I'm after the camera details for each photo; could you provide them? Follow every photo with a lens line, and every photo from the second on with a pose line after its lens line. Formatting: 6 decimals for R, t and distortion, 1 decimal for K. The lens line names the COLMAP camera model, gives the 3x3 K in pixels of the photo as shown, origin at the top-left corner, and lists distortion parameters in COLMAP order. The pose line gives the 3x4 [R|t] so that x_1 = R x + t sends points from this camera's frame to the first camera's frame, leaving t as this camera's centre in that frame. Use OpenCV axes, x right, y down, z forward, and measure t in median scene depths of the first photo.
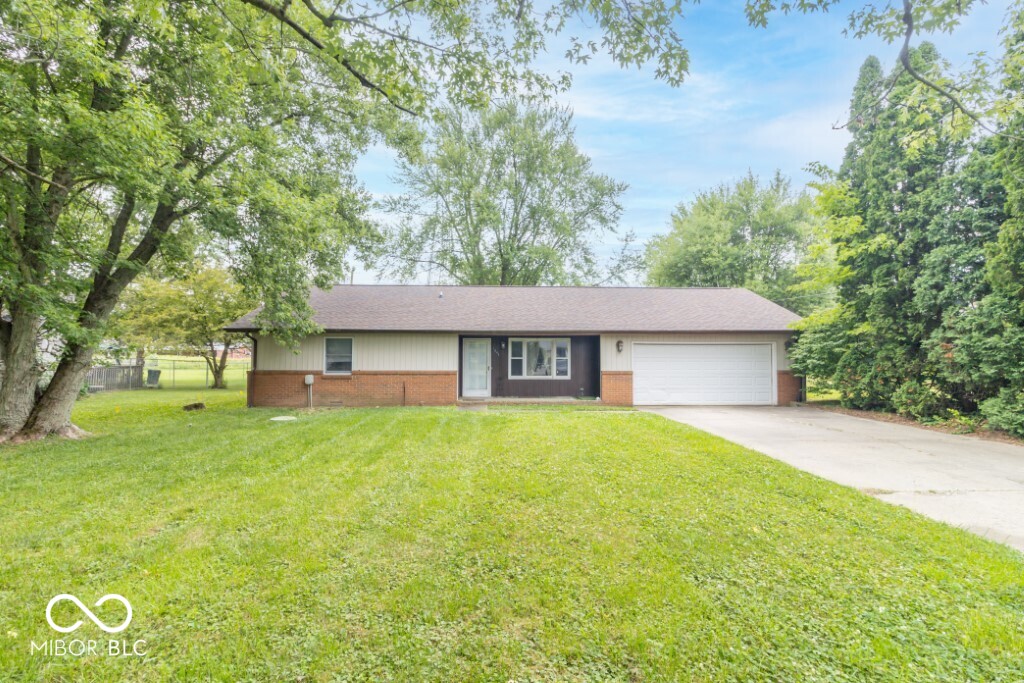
lens RADIAL K [[494.4, 0, 515.0], [0, 494.4, 344.5], [0, 0, 1]] dist [0.001220, 0.001348]
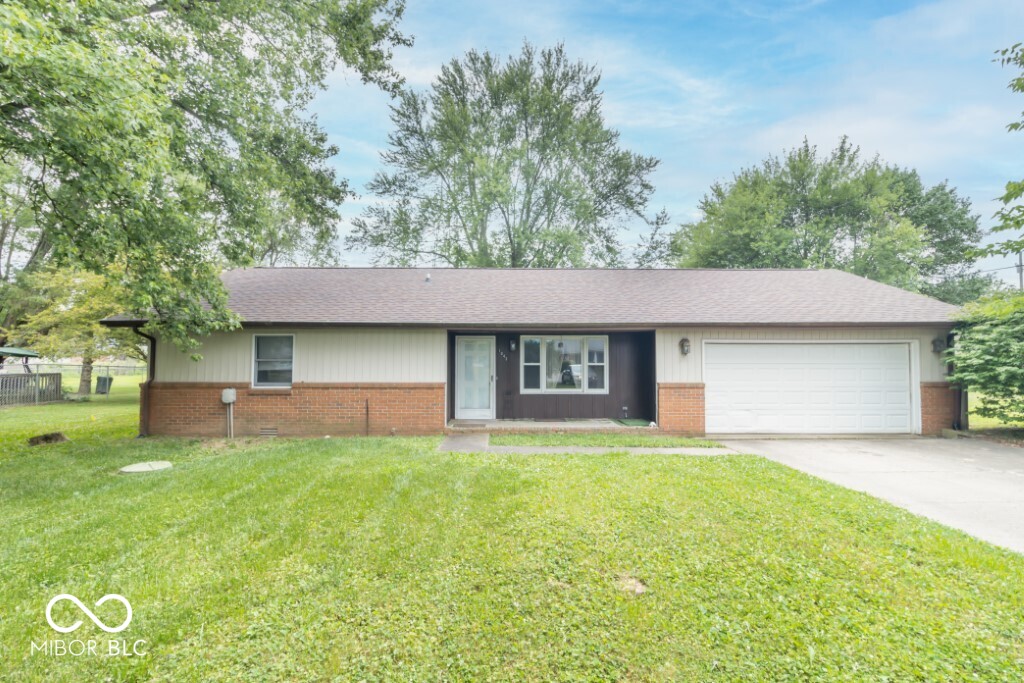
lens RADIAL K [[494.4, 0, 511.3], [0, 494.4, 345.0], [0, 0, 1]] dist [0.001220, 0.001348]
pose [[0.999545, -0.002206, -0.030077, -0.004698], [0.002074, 0.999988, -0.004428, 0.003687], [0.030087, 0.004364, 0.999538, 0.296832]]
